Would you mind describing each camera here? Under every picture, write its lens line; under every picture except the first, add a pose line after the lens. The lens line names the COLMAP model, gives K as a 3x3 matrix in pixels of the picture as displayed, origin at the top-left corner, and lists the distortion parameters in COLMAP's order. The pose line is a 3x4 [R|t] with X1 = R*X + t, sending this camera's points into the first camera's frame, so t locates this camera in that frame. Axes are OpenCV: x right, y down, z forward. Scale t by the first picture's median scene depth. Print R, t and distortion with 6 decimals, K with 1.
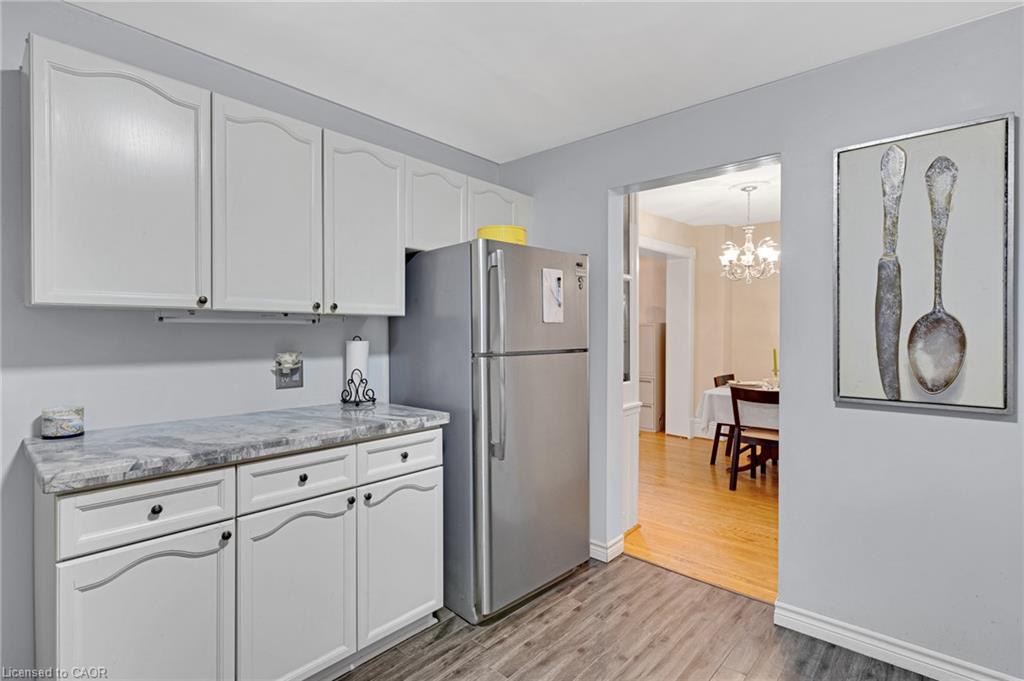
lens RADIAL K [[491.1, 0, 510.2], [0, 491.1, 336.3], [0, 0, 1]] dist [-0.003667, 0.000399]
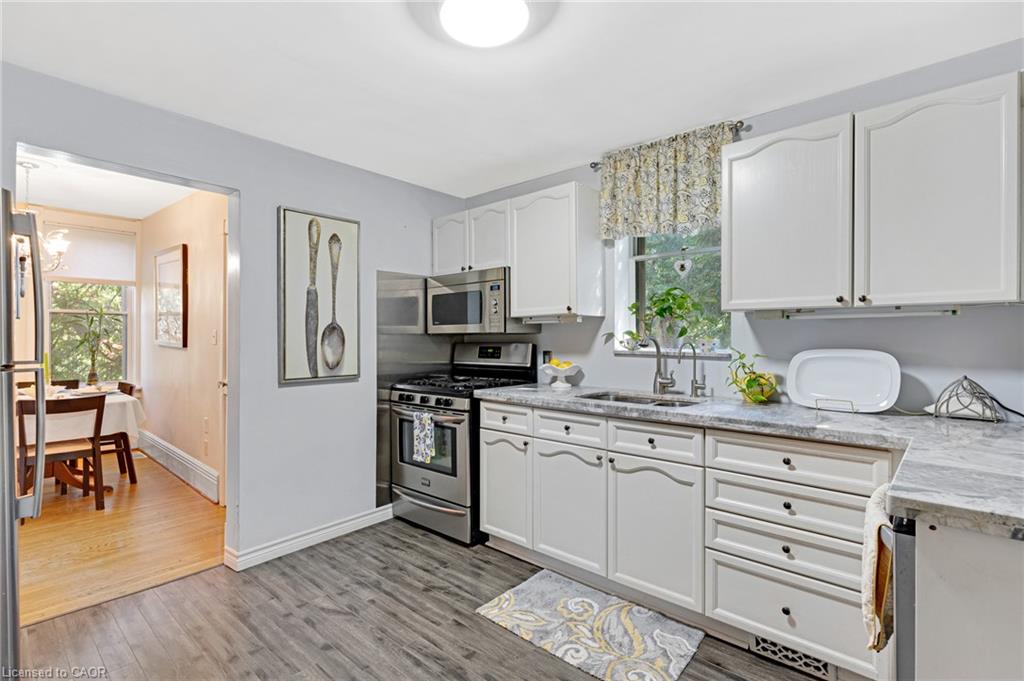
lens RADIAL K [[491.1, 0, 510.2], [0, 491.1, 336.3], [0, 0, 1]] dist [-0.003667, 0.000399]
pose [[-0.017465, -0.001890, 0.999846, -0.825038], [0.009112, 0.999956, 0.002049, -0.001086], [-0.999806, 0.009147, -0.017447, 0.389398]]
